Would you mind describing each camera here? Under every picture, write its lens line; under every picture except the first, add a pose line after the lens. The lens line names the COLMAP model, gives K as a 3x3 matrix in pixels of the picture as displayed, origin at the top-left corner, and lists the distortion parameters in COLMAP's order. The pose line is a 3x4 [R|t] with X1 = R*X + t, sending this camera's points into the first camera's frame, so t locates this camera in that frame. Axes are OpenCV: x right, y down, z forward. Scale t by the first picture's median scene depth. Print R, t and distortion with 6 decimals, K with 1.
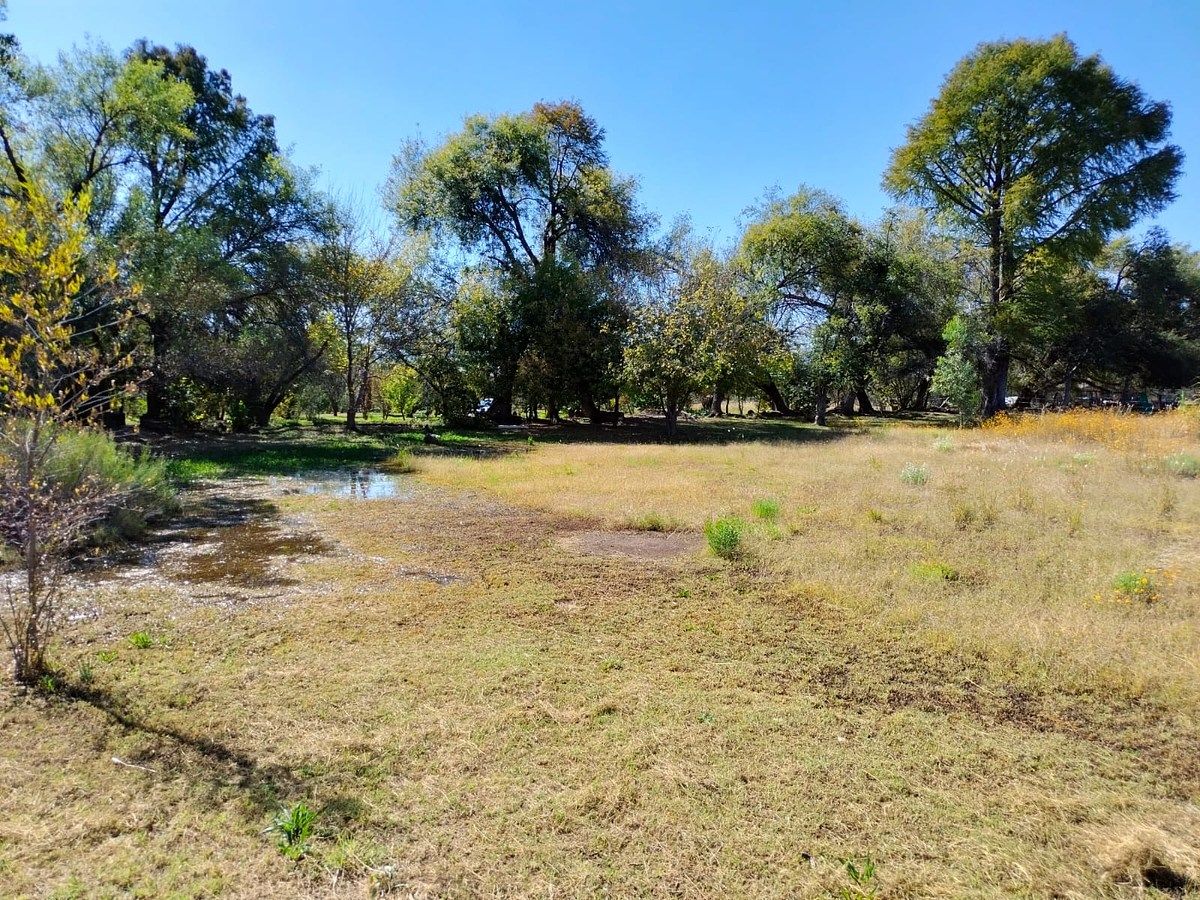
lens RADIAL K [[874.7, 0, 601.1], [0, 874.7, 436.4], [0, 0, 1]] dist [0.082294, -0.122162]
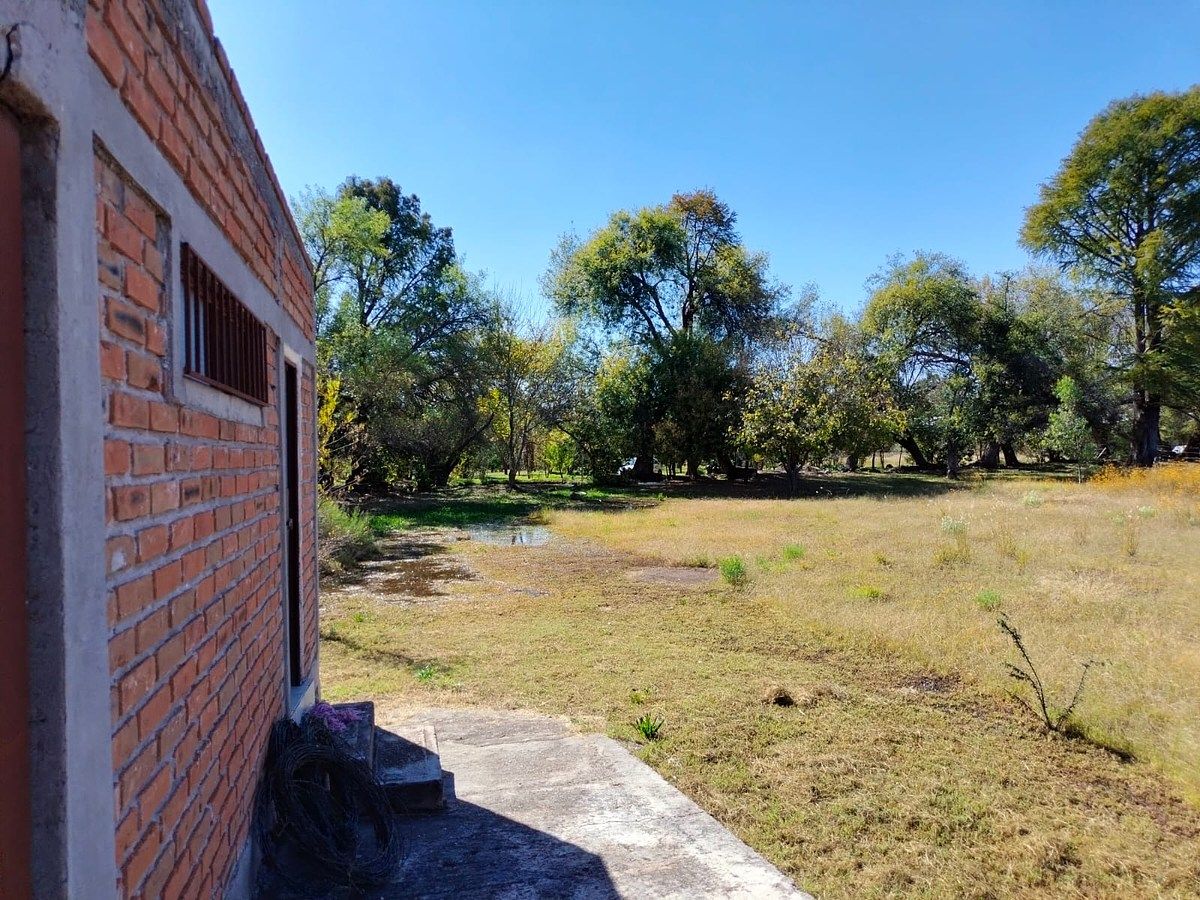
lens RADIAL K [[874.7, 0, 601.1], [0, 874.7, 436.4], [0, 0, 1]] dist [0.082294, -0.122162]
pose [[0.980941, -0.020780, -0.193194, 0.055876], [0.009291, 0.998144, -0.060185, -0.004489], [0.194086, 0.057243, 0.979313, -0.119148]]
